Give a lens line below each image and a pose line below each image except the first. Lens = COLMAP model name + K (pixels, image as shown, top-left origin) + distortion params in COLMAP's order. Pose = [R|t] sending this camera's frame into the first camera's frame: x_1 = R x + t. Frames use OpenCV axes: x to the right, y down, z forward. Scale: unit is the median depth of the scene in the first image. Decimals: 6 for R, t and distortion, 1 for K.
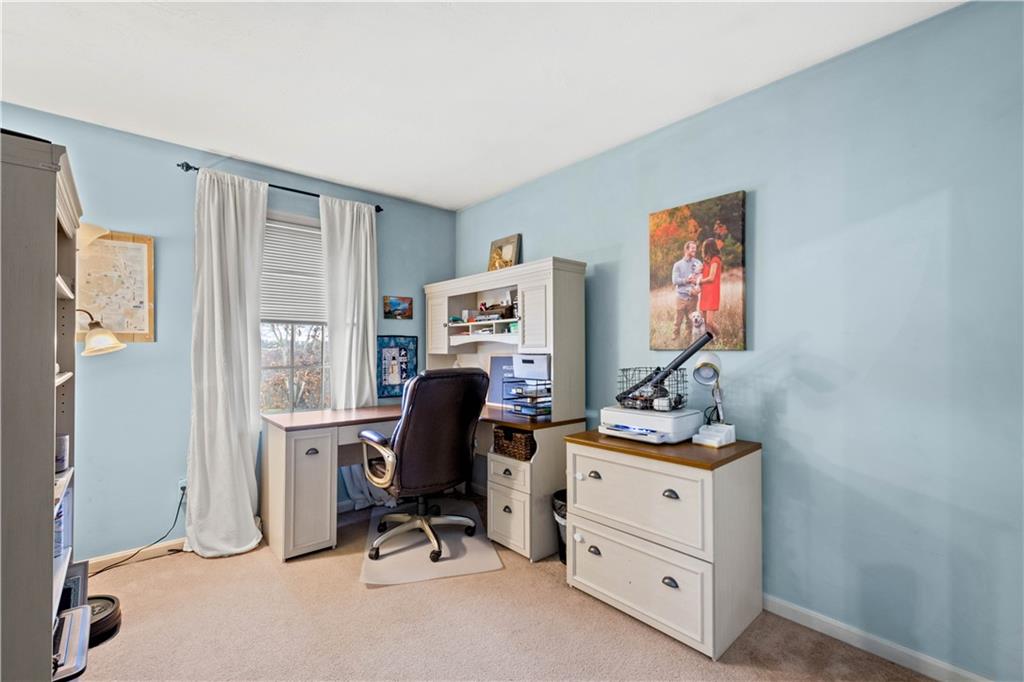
lens RADIAL K [[442.4, 0, 513.5], [0, 442.4, 346.5], [0, 0, 1]] dist [0.004751, 0.000417]
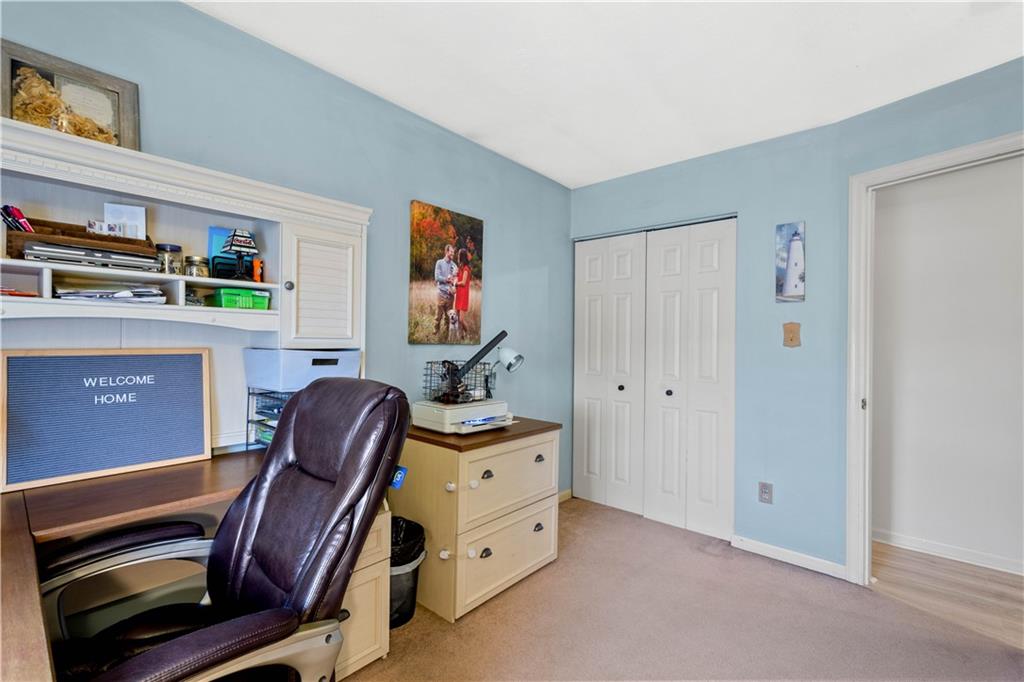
lens RADIAL K [[442.4, 0, 514.2], [0, 442.4, 342.9], [0, 0, 1]] dist [0.004751, 0.000417]
pose [[-0.118703, 0.002513, 0.992927, -0.707496], [-0.017123, 0.999843, -0.004578, 0.007446], [-0.992782, -0.017546, -0.118641, 0.967283]]
